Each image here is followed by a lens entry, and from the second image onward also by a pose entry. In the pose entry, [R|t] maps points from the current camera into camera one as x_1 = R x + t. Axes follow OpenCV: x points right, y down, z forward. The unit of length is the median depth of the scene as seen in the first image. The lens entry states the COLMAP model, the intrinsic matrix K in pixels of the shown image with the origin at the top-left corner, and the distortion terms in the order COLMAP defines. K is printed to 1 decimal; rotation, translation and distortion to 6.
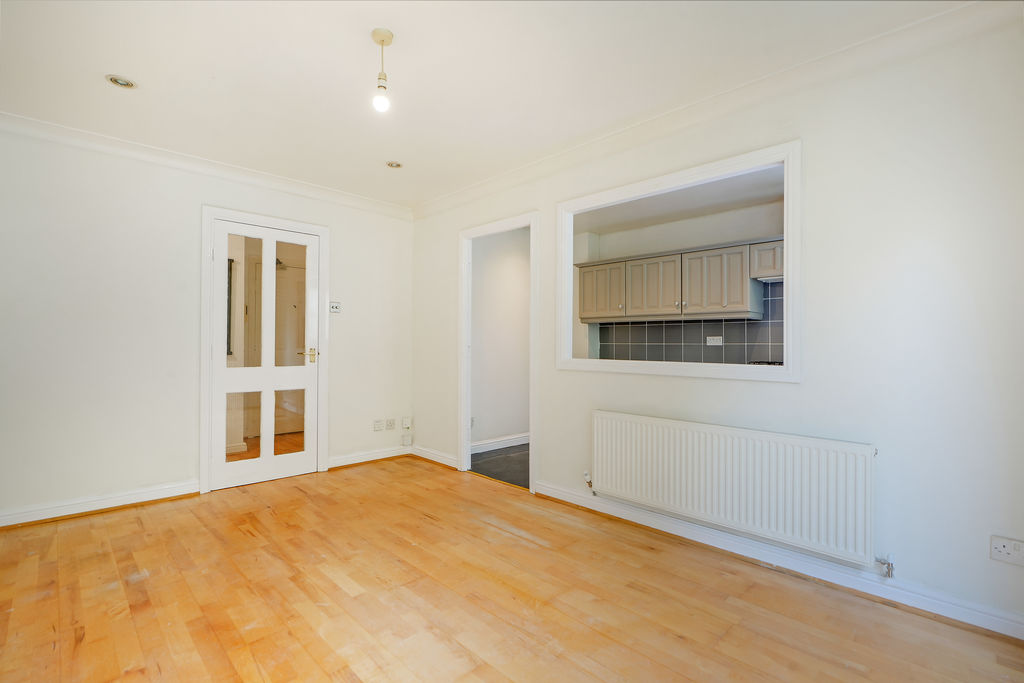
lens RADIAL K [[487.3, 0, 512.0], [0, 487.3, 346.8], [0, 0, 1]] dist [-0.000220, -0.000015]
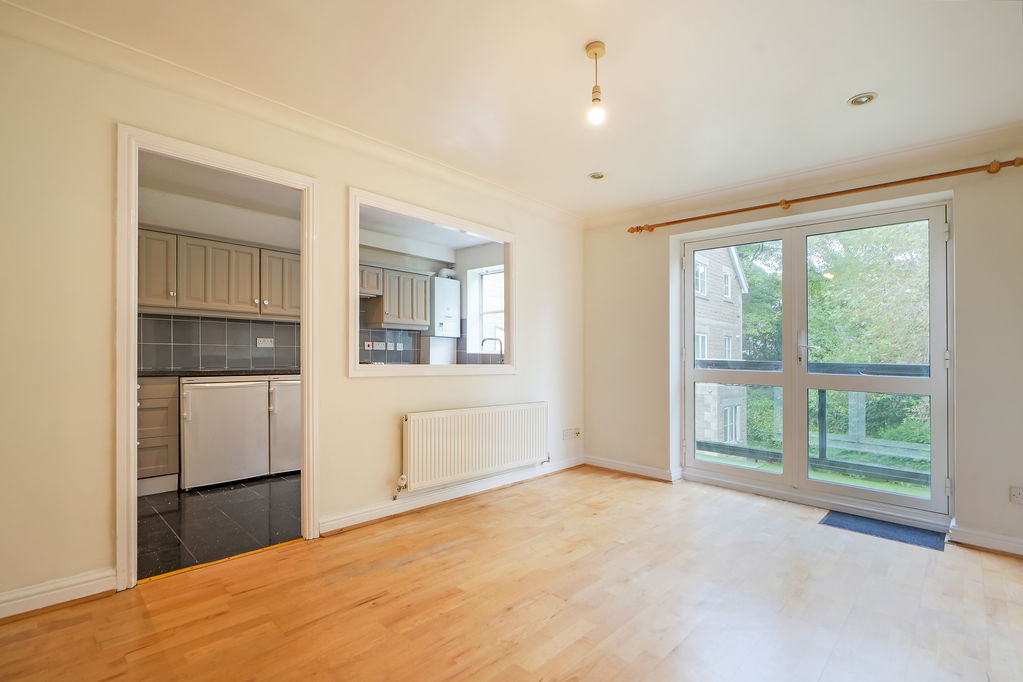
lens RADIAL K [[472.2, 0, 510.5], [0, 472.2, 346.8], [0, 0, 1]] dist [-0.000829, 0.000280]
pose [[-0.028913, 0.003681, 0.999575, -0.699607], [-0.014448, 0.999887, -0.004100, -0.008908], [-0.999478, -0.014561, -0.028856, 0.683092]]
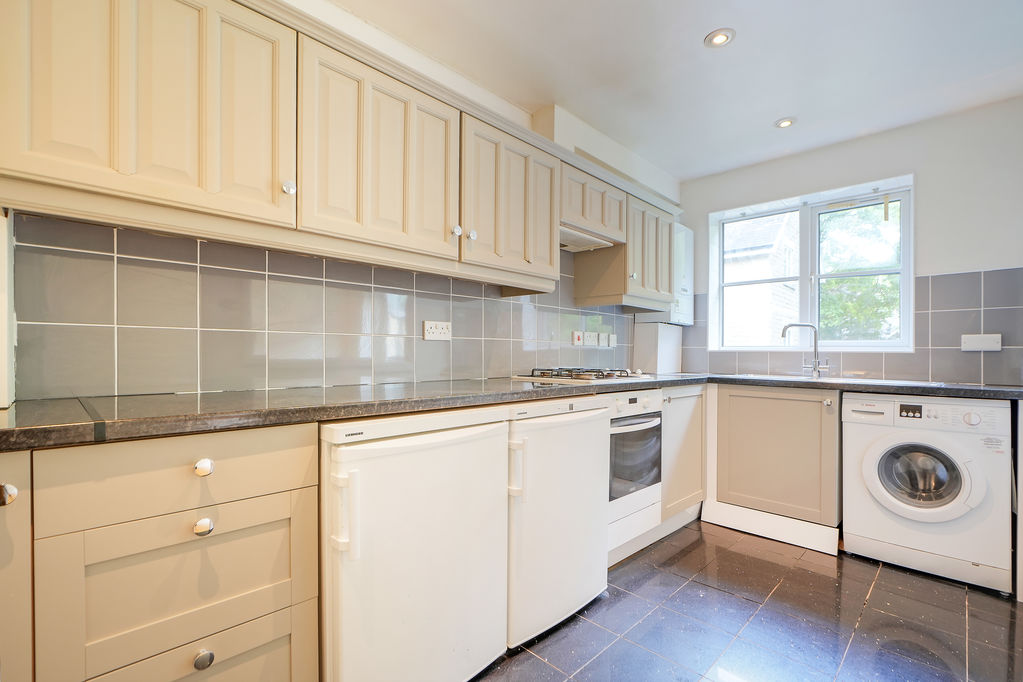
lens RADIAL K [[472.2, 0, 510.5], [0, 472.2, 346.8], [0, 0, 1]] dist [-0.000829, 0.000280]
pose [[0.002458, -0.002512, 0.999994, -0.056987], [-0.012756, 0.999915, 0.002543, 0.002295], [-0.999916, -0.012762, 0.002425, 1.186956]]
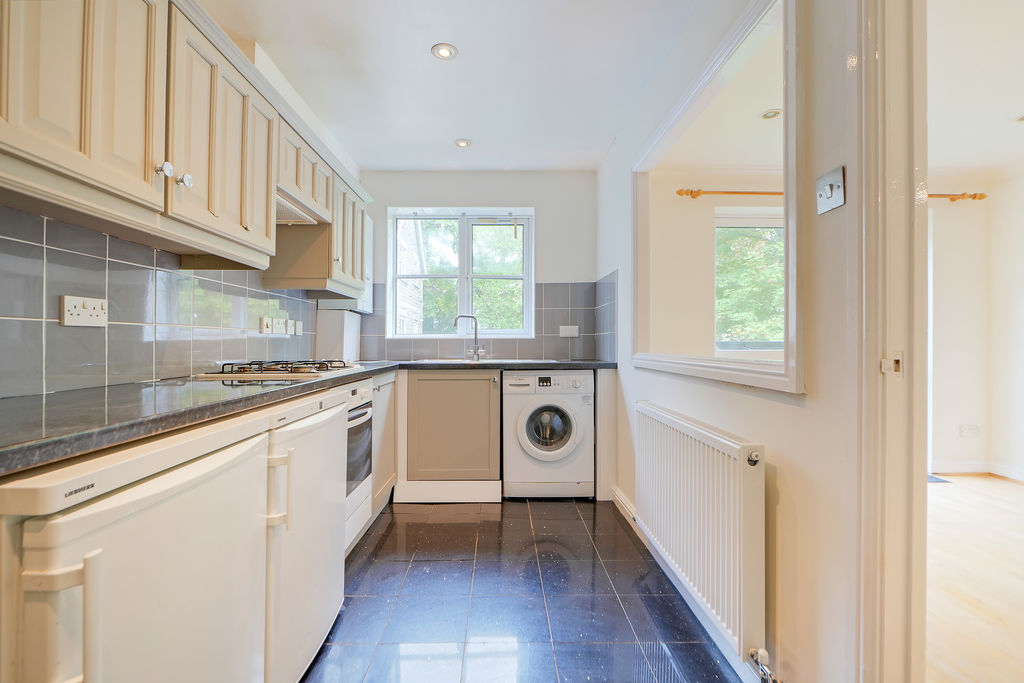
lens RADIAL K [[470.4, 0, 511.6], [0, 470.4, 331.1], [0, 0, 1]] dist [0.000772, 0.000251]
pose [[-0.709924, 0.003634, 0.704269, 0.015576], [-0.008185, 0.999877, -0.013409, 0.003005], [-0.704231, -0.015284, -0.709806, 1.307174]]
